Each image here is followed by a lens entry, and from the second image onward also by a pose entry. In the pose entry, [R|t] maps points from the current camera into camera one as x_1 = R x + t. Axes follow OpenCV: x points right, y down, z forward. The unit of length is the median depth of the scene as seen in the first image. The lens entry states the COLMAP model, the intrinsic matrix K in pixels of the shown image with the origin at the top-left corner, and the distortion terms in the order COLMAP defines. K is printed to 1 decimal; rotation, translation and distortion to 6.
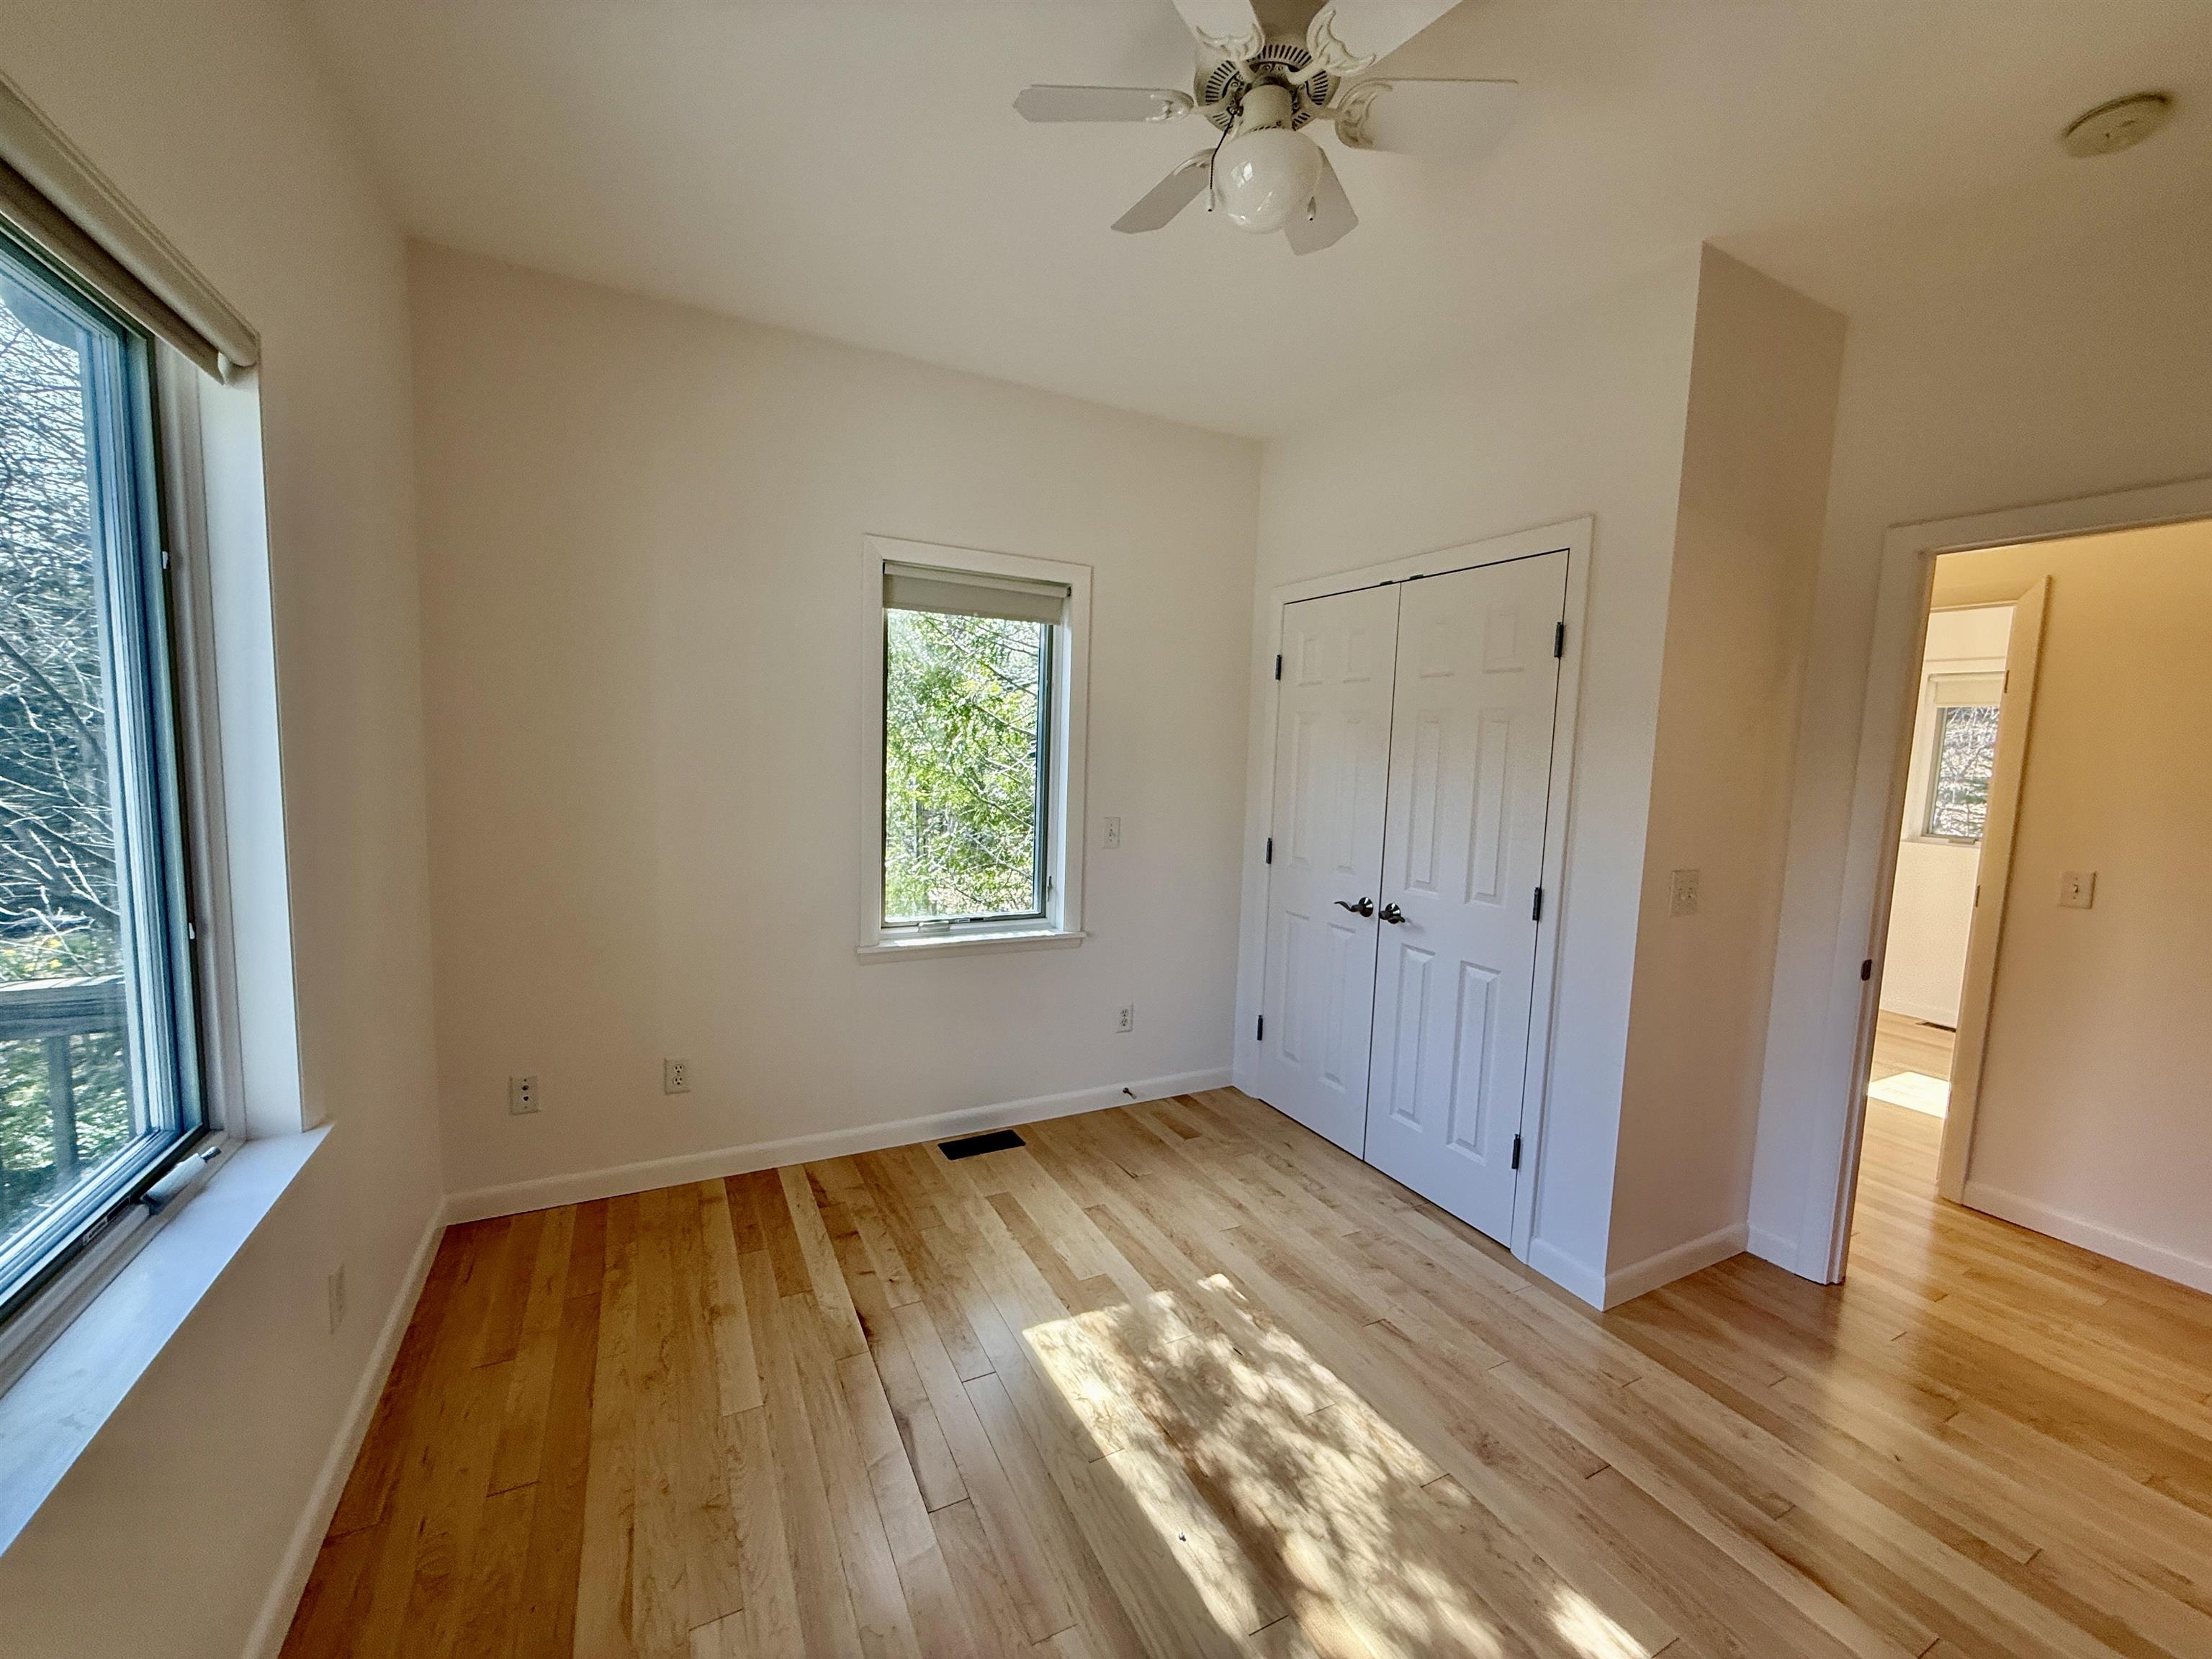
lens RADIAL K [[879.3, 0, 1095.3], [0, 879.3, 830.7], [0, 0, 1]] dist [-0.000865, 0.000157]
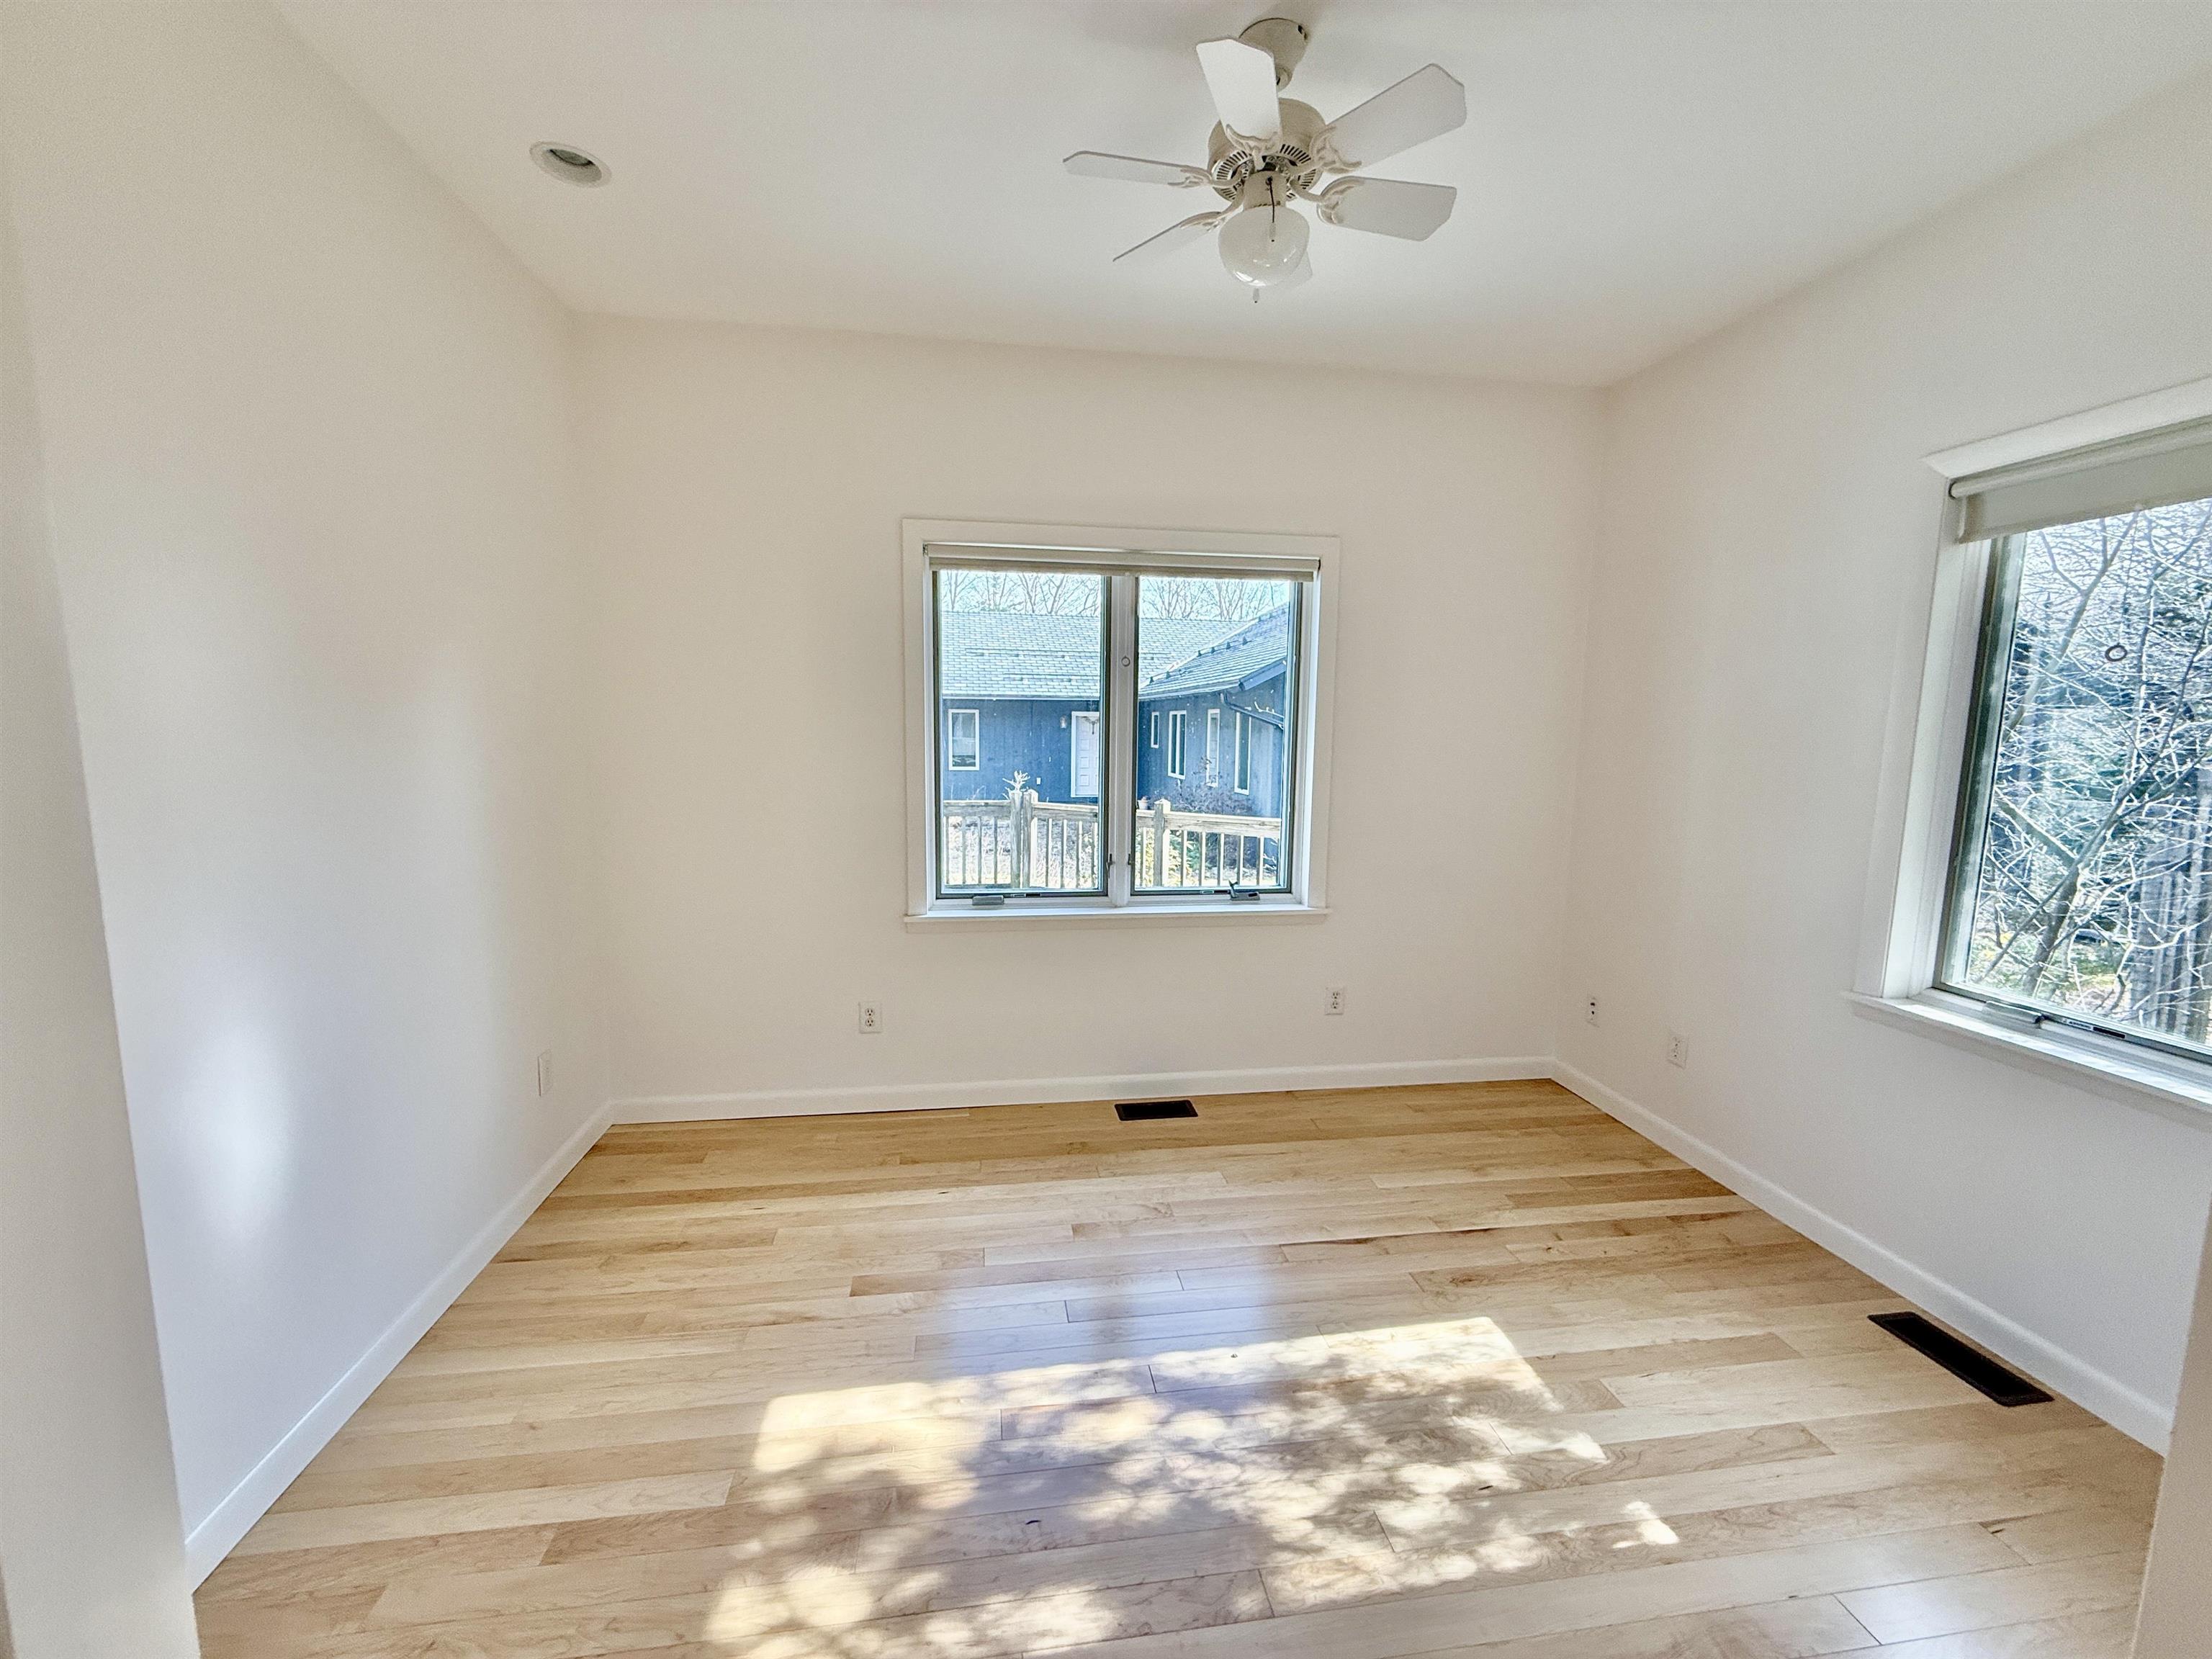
lens RADIAL K [[879.3, 0, 1104.8], [0, 879.3, 836.7], [0, 0, 1]] dist [-0.000865, 0.000157]
pose [[-0.324209, 0.077774, -0.942783, 0.977070], [-0.116796, 0.985698, 0.121479, -0.029992], [0.938748, 0.149498, -0.310489, 0.854804]]
